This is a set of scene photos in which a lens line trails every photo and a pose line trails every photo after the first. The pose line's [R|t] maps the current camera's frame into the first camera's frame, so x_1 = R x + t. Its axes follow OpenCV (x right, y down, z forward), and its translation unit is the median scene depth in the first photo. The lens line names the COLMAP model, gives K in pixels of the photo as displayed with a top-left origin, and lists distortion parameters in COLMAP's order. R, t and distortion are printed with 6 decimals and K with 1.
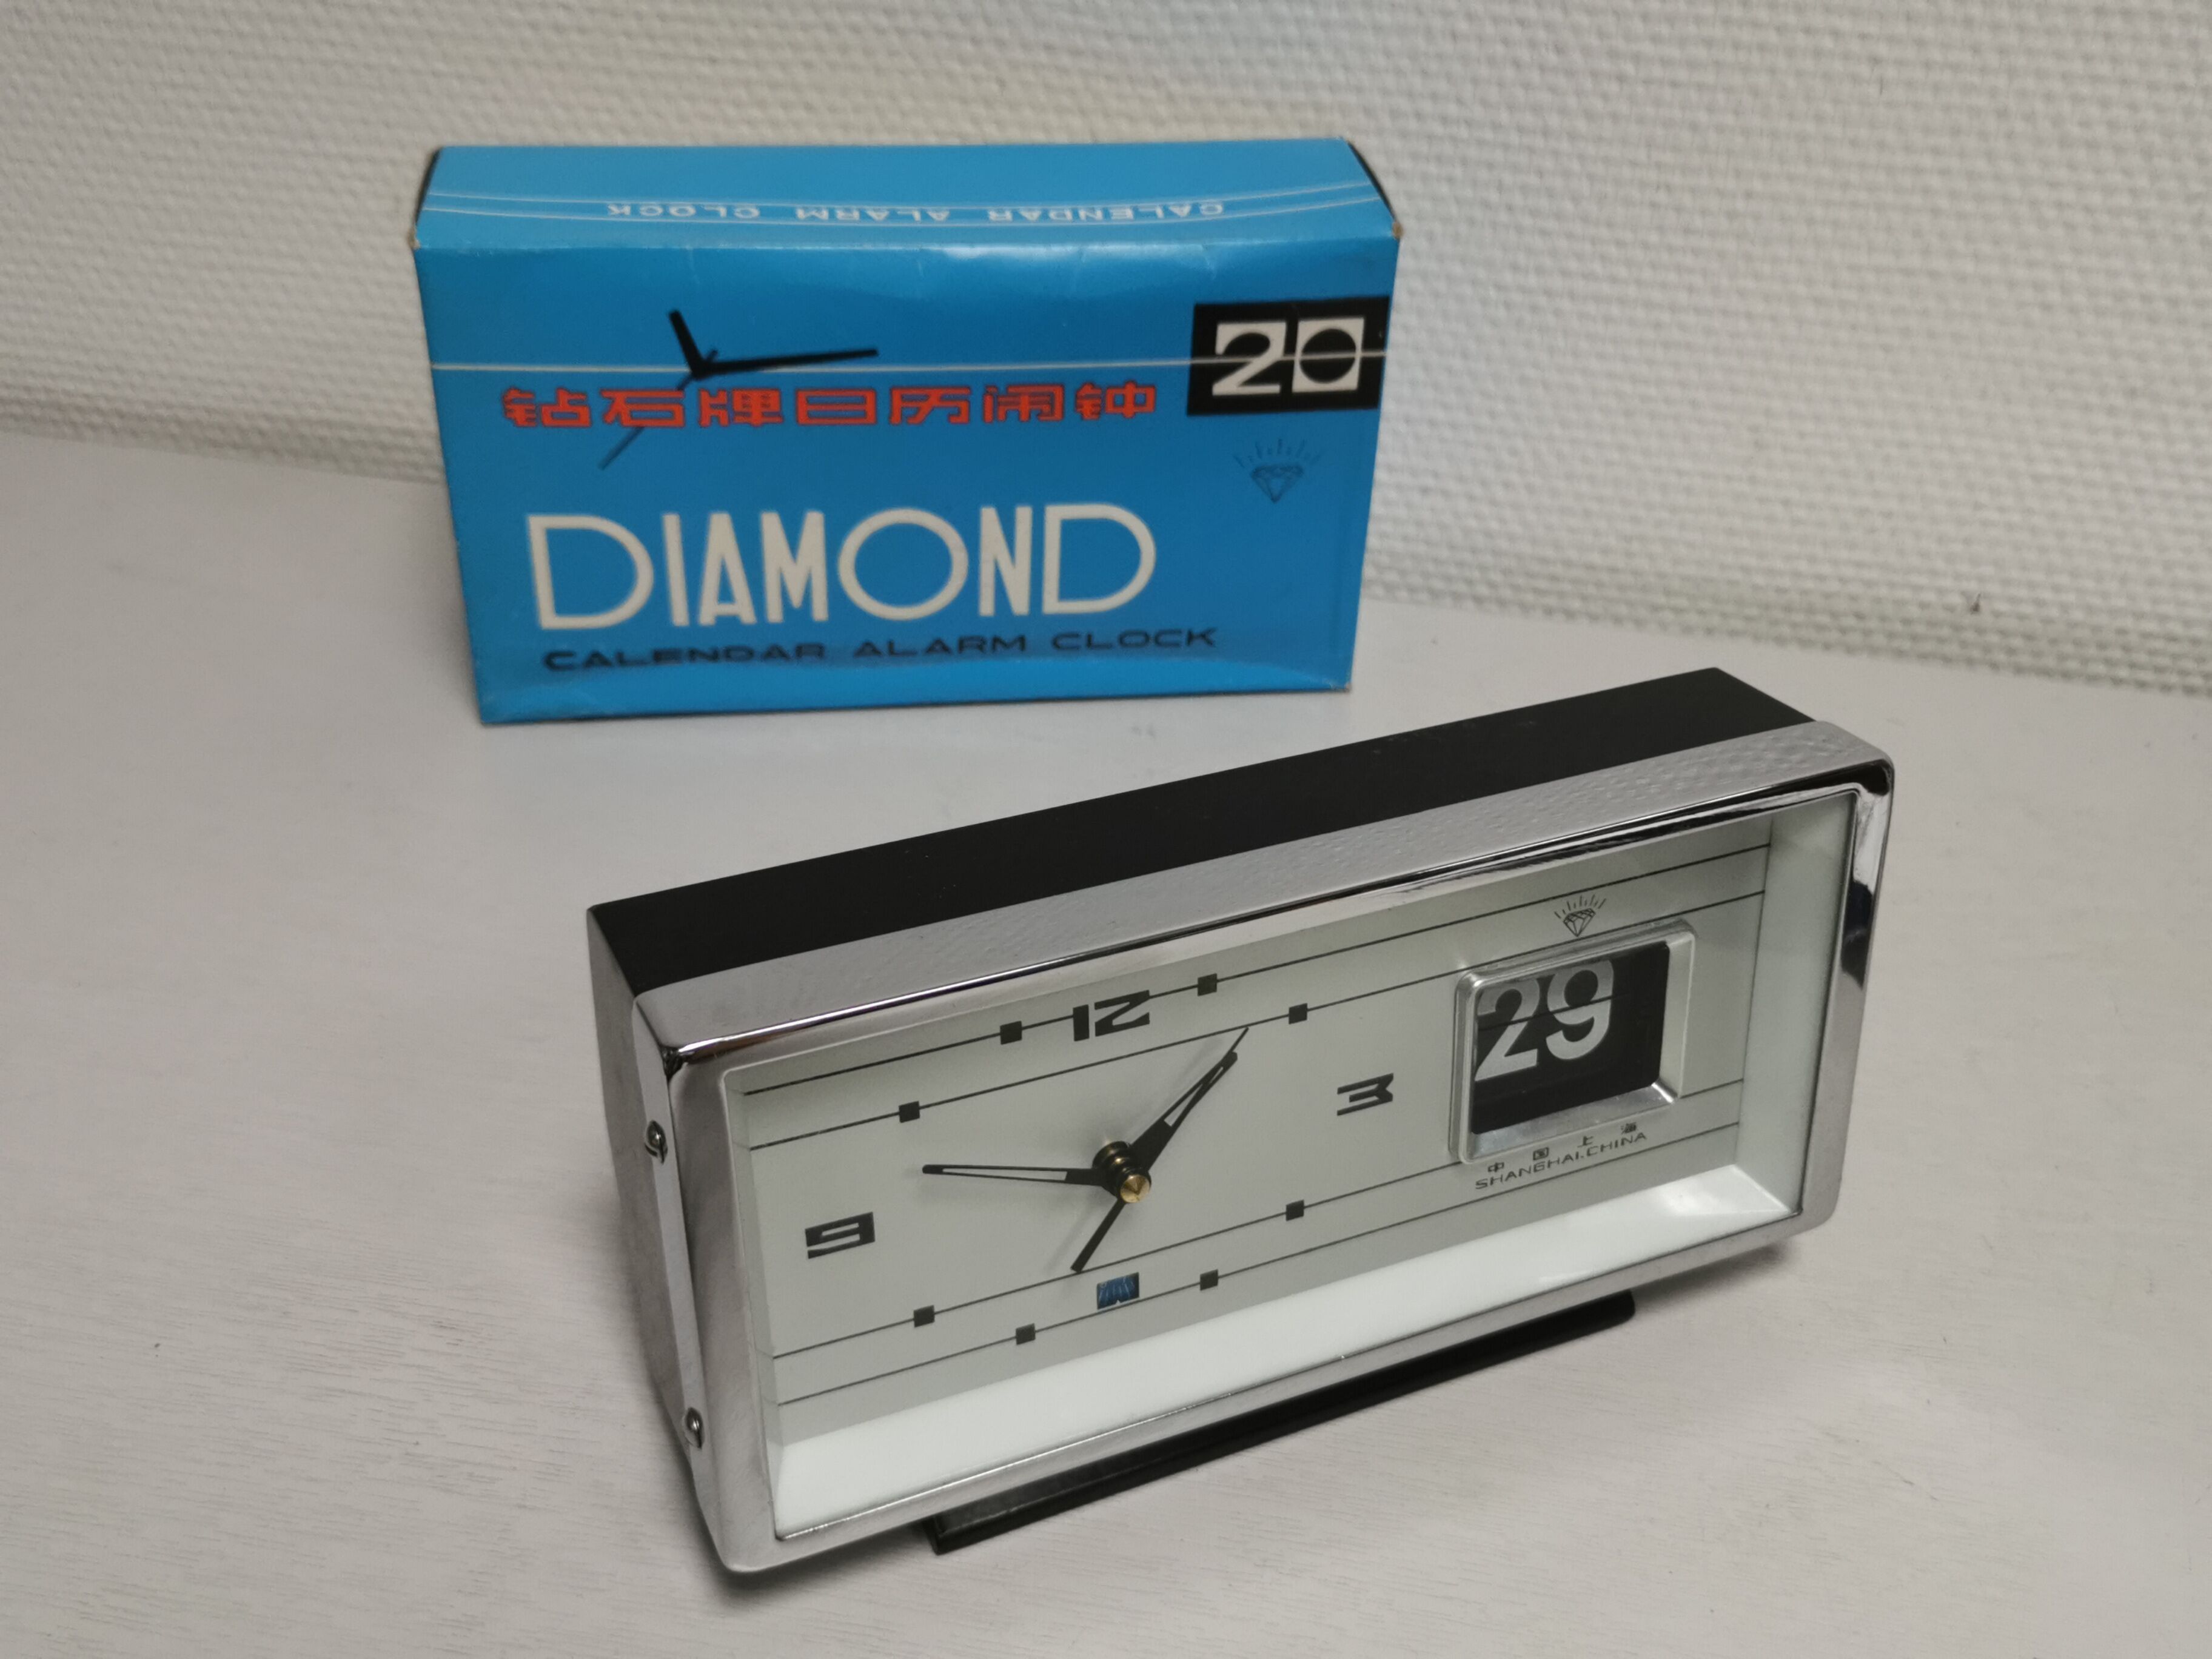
lens RADIAL K [[2272.2, 0, 1105.2], [0, 2272.2, 812.4], [0, 0, 1]] dist [0.019294, 0.007386]
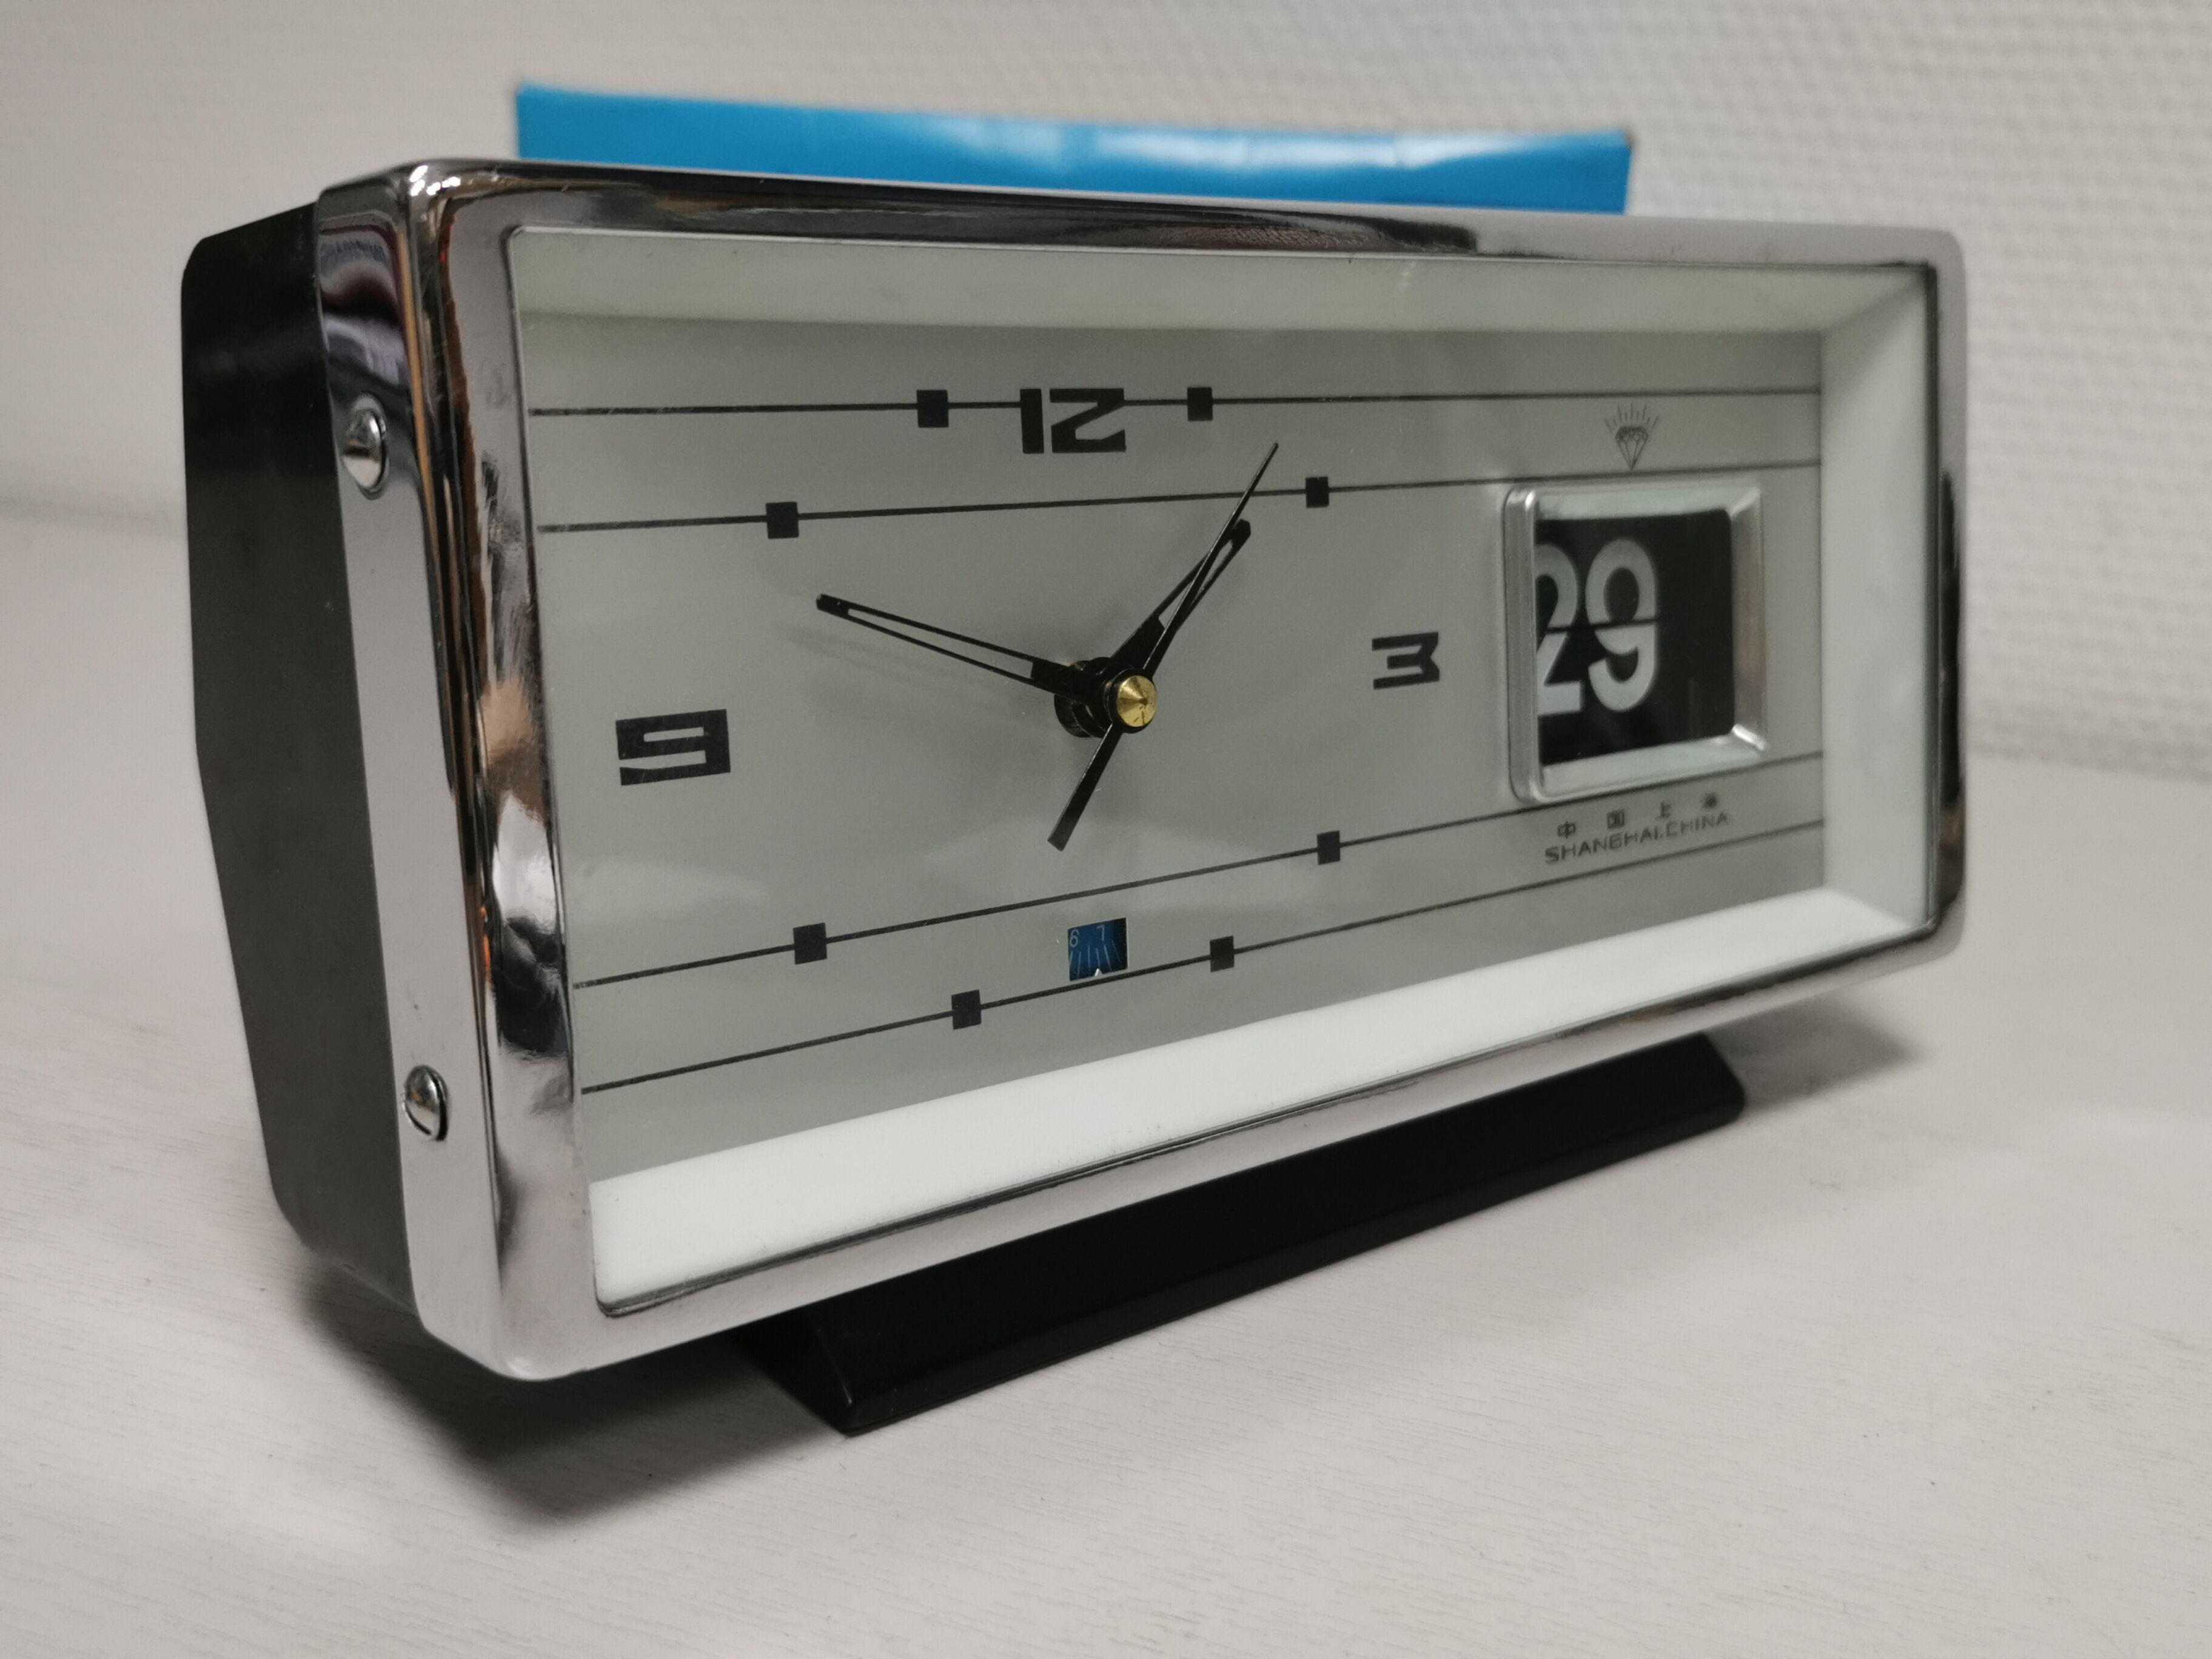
lens RADIAL K [[2309.1, 0, 1106.0], [0, 2309.1, 829.5], [0, 0, 1]] dist [0.006439, 0.002745]
pose [[0.964246, -0.060260, 0.258068, -0.148849], [0.136995, 0.946940, -0.290753, 0.355985], [-0.226854, 0.315711, 0.921338, 0.408750]]
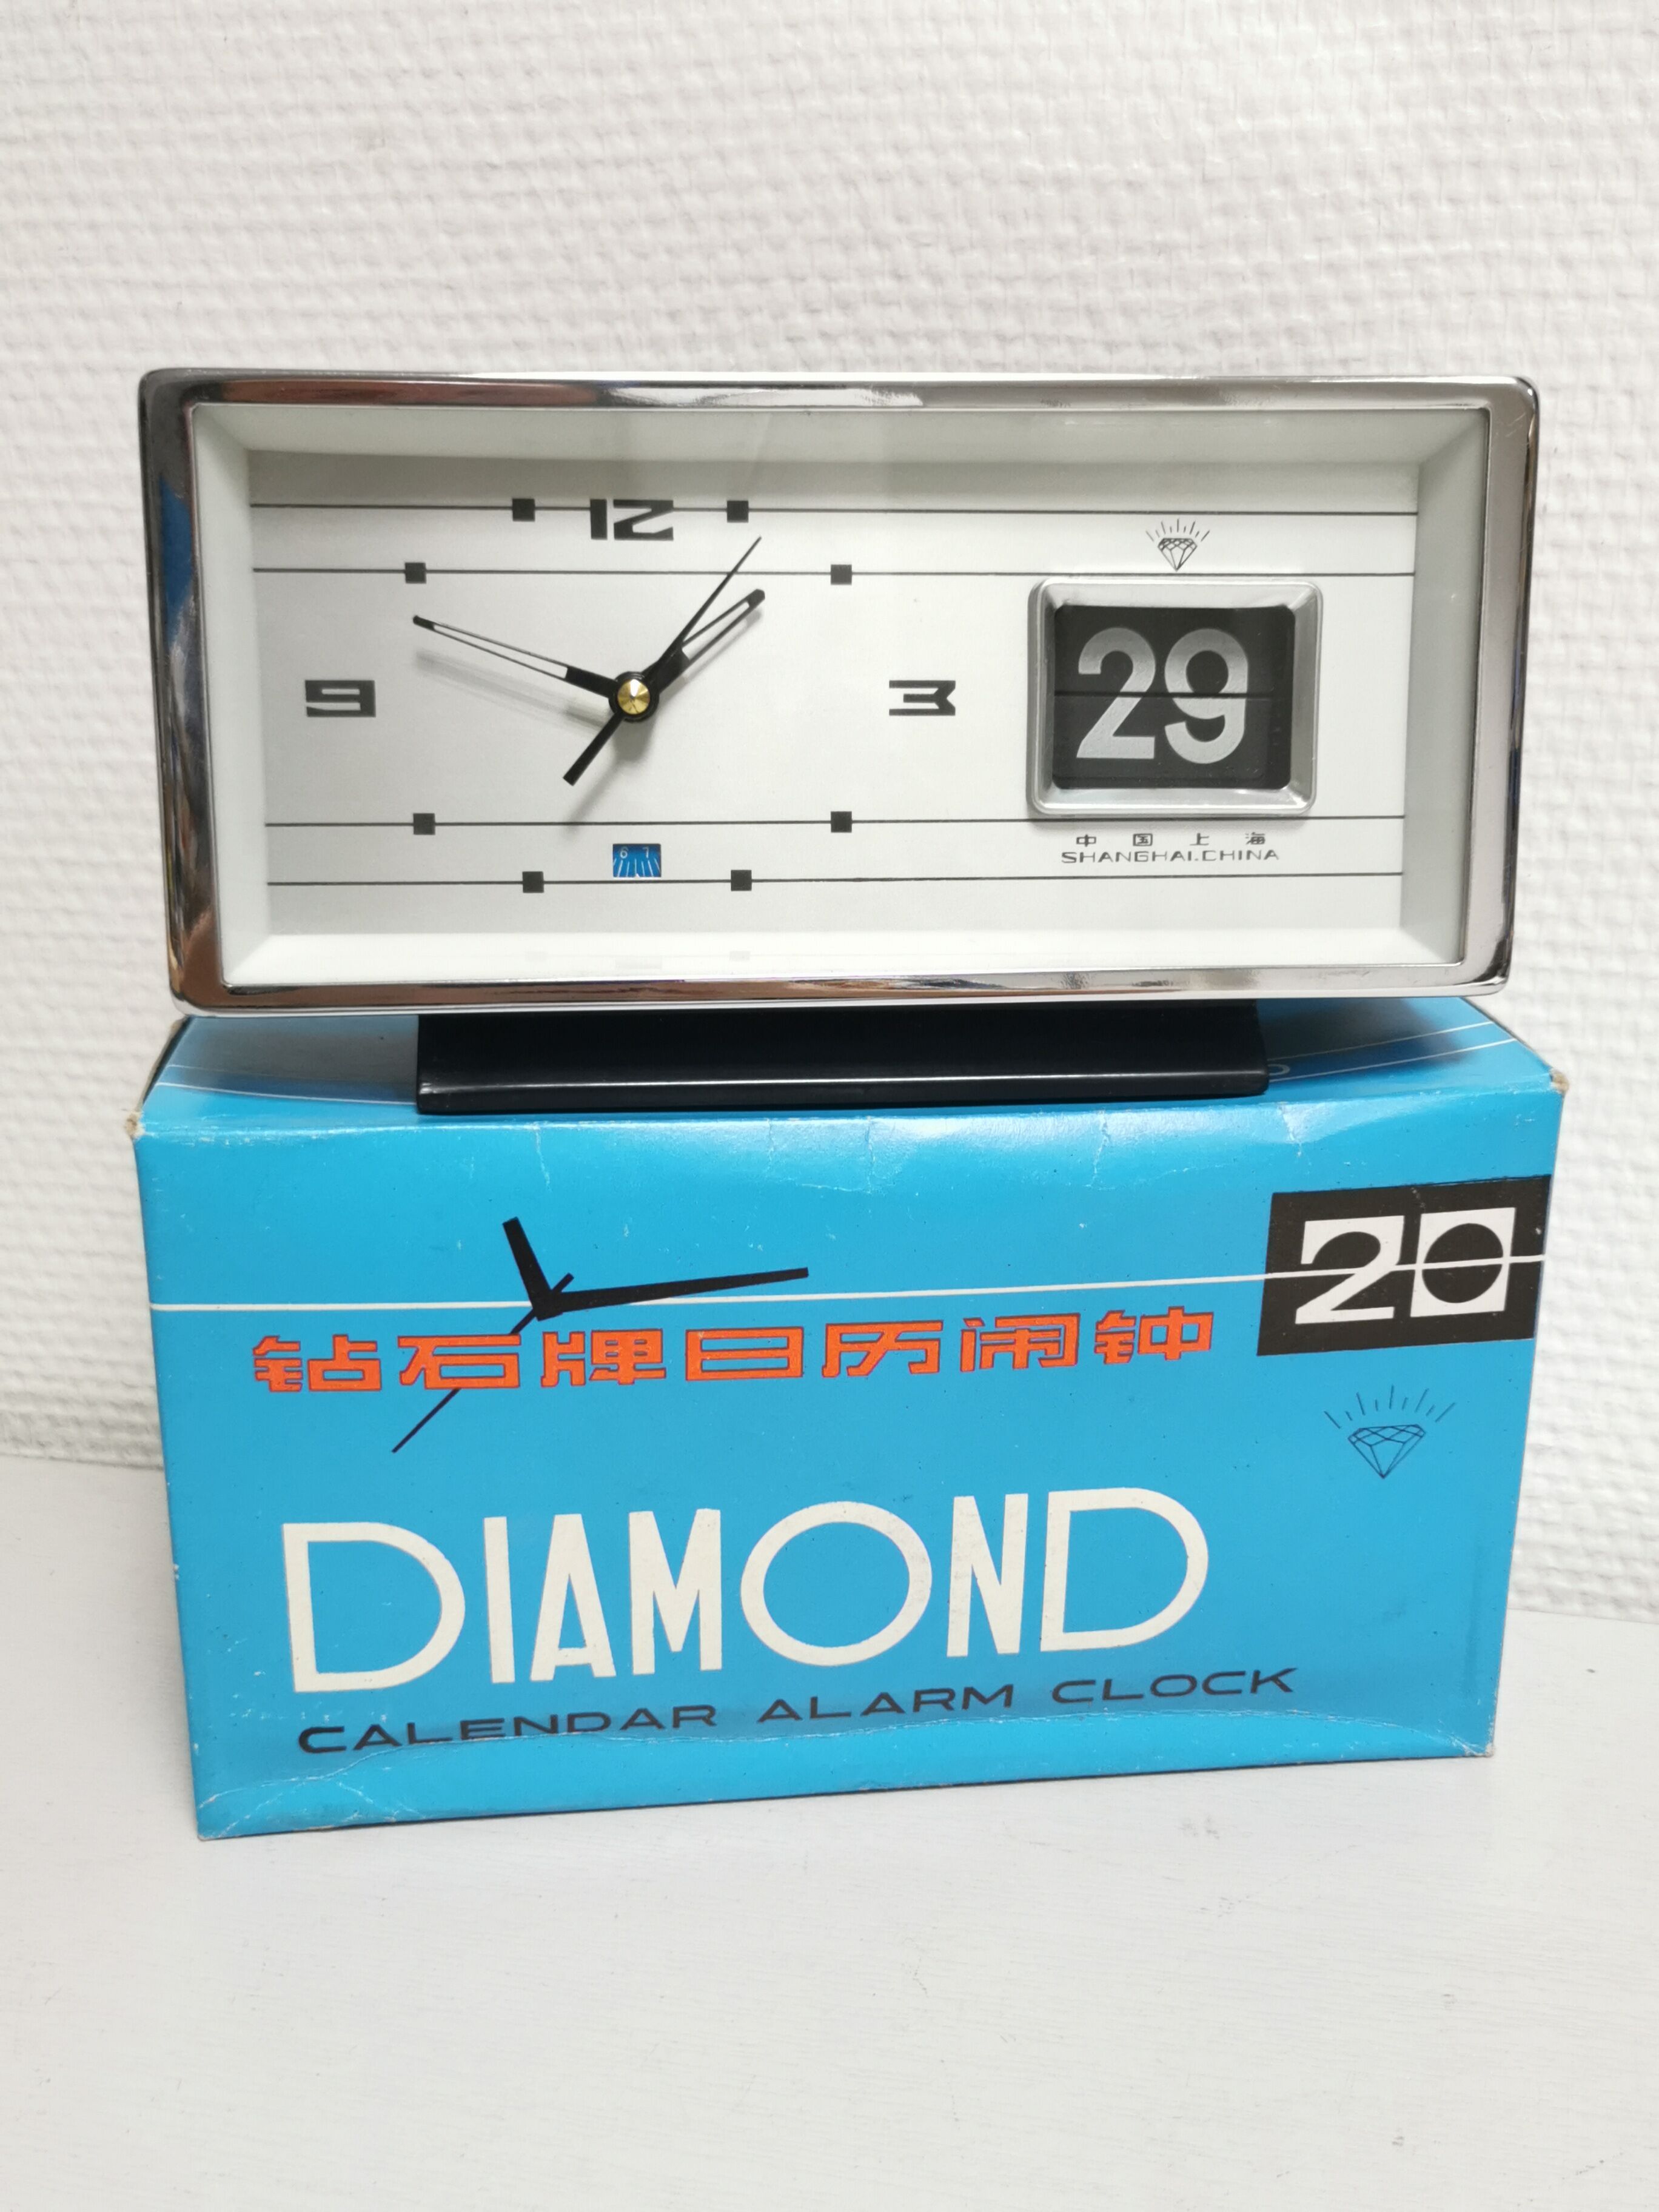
lens RADIAL K [[2272.2, 0, 829.5], [0, 2272.2, 1106.0], [0, 0, 1]] dist [0.019294, 0.007386]
pose [[0.946438, 0.078430, -0.313216, 0.388798], [-0.159646, 0.956850, -0.242798, 0.524465], [0.280658, 0.279797, 0.918120, 0.160895]]
